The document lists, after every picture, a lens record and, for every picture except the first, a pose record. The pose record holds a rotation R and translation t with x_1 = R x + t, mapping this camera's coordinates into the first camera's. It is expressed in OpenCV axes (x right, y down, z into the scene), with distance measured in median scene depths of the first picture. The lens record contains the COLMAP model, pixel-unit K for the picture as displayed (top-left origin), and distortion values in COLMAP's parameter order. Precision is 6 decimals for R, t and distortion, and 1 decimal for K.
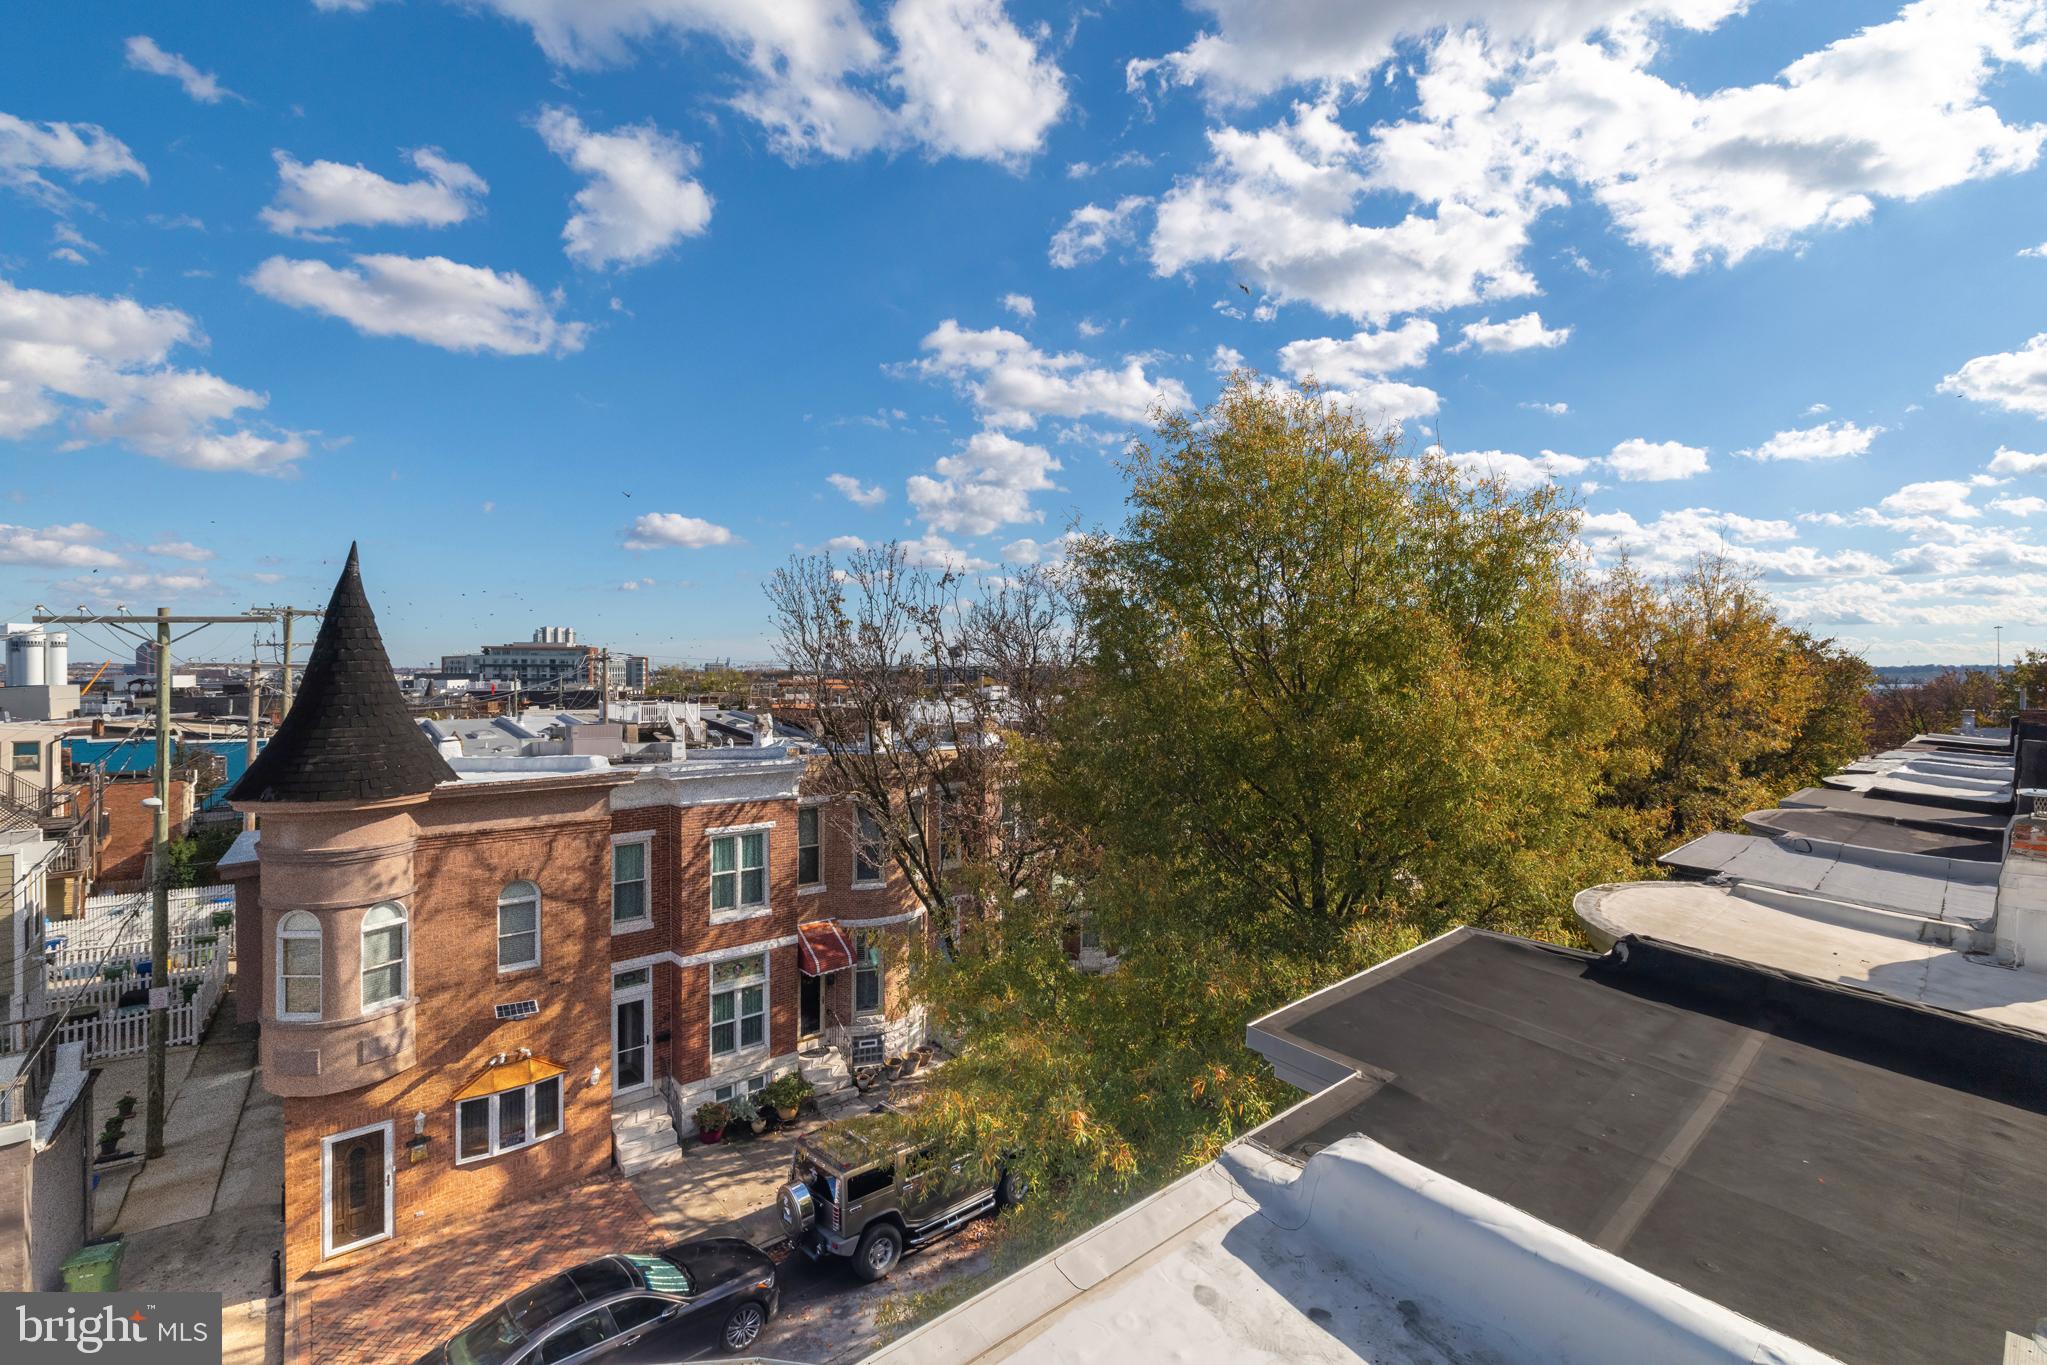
lens RADIAL K [[865.7, 0, 963.0], [0, 865.7, 675.9], [0, 0, 1]] dist [-0.003082, 0.004148]
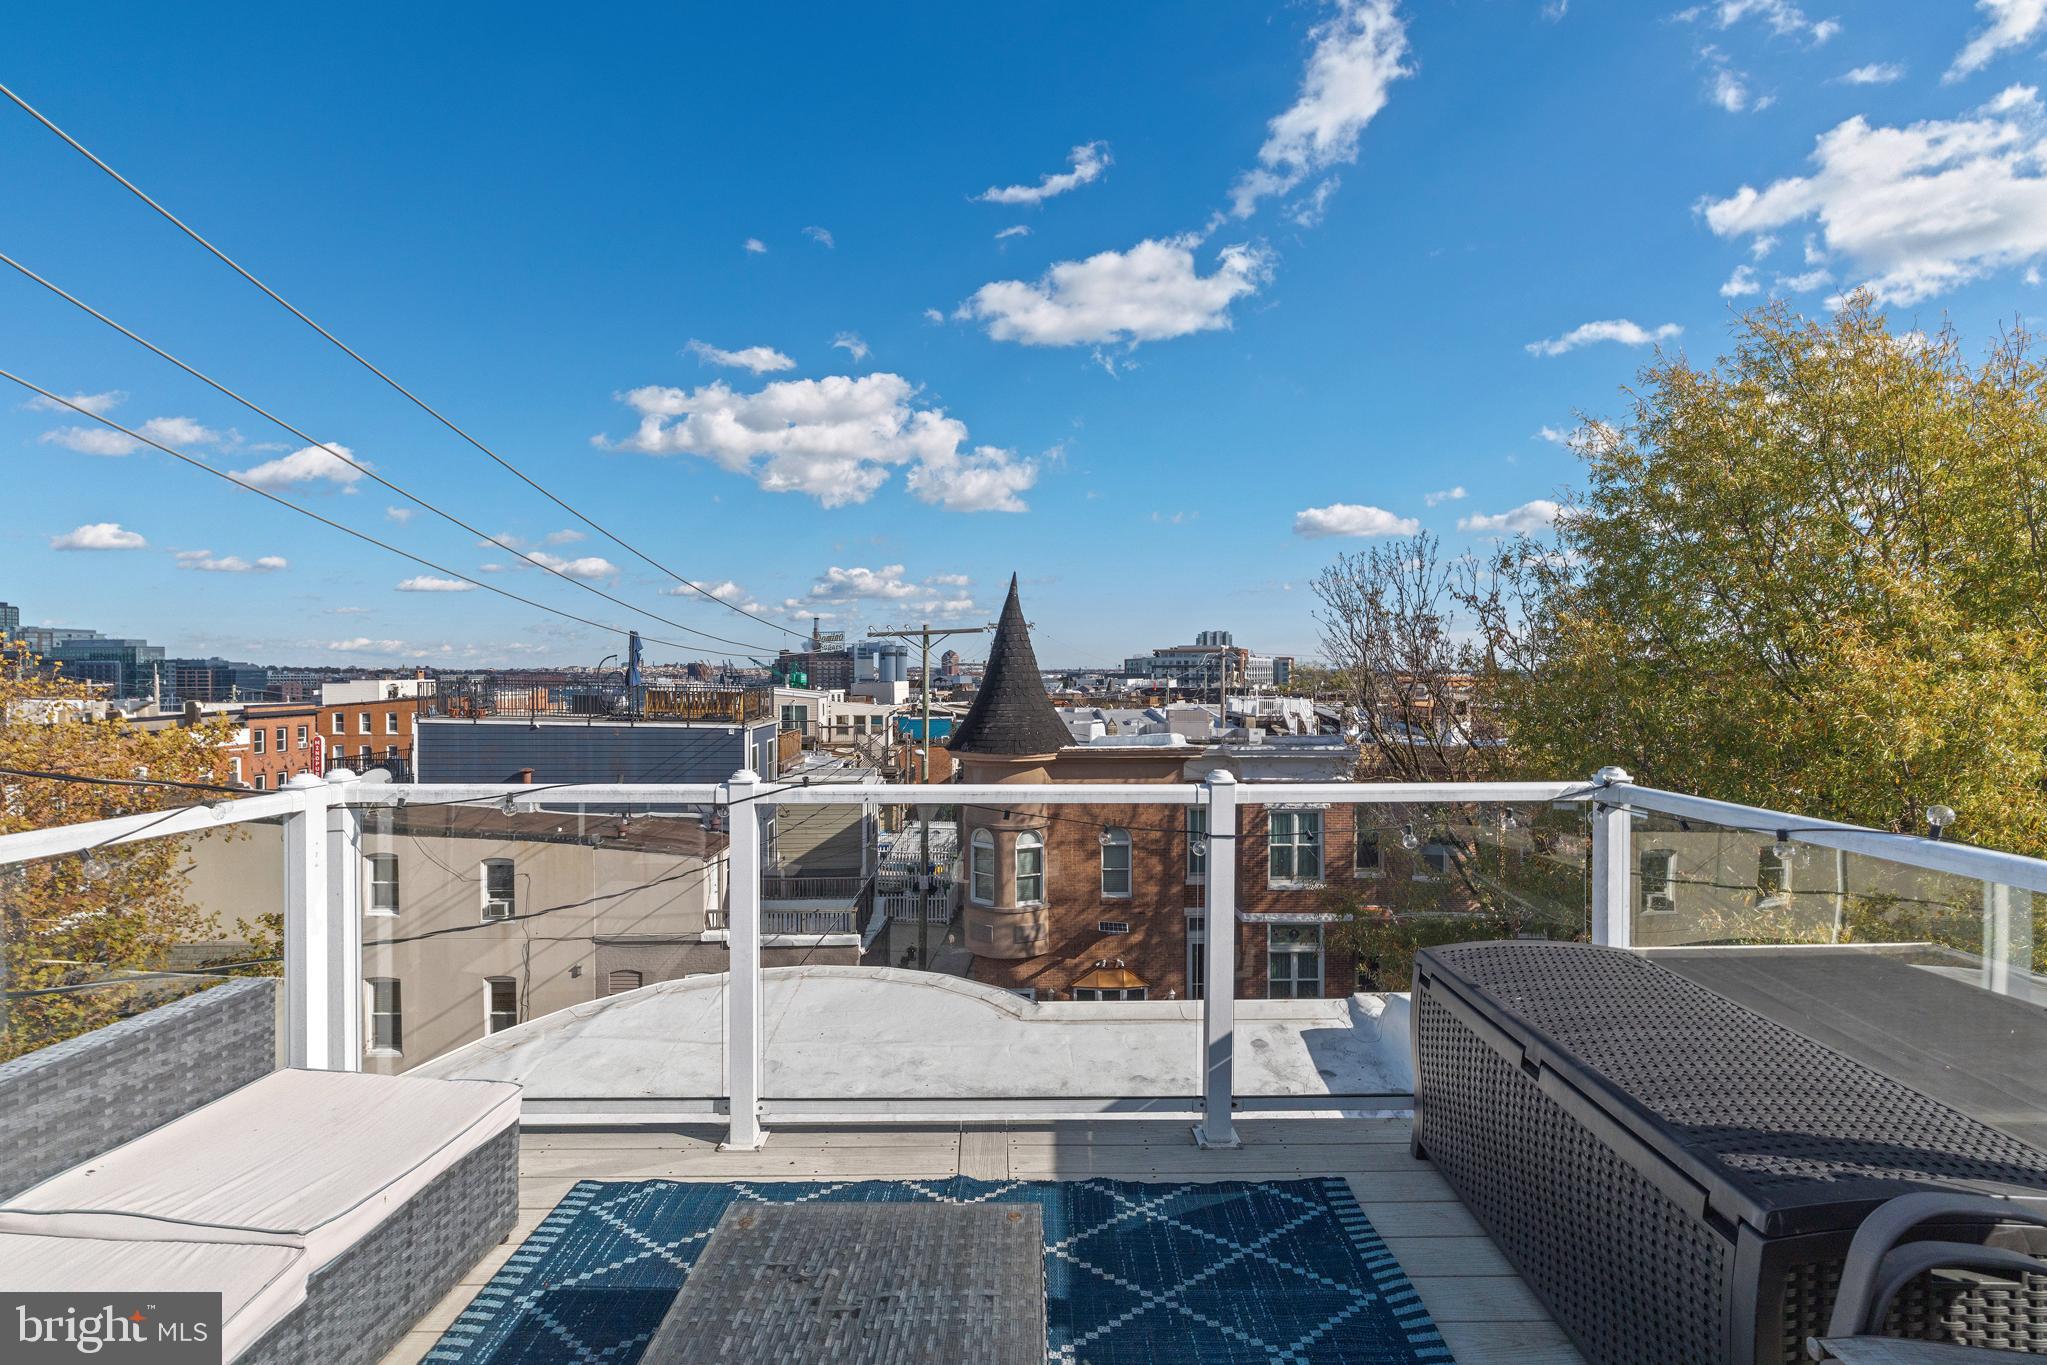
lens RADIAL K [[900.1, 0, 1022.2], [0, 900.1, 666.0], [0, 0, 1]] dist [-0.000912, 0.000110]
pose [[0.770702, -0.008003, -0.637146, 0.207097], [-0.002106, 0.999884, -0.015106, 0.016680], [0.637193, 0.012984, 0.770595, -0.104485]]
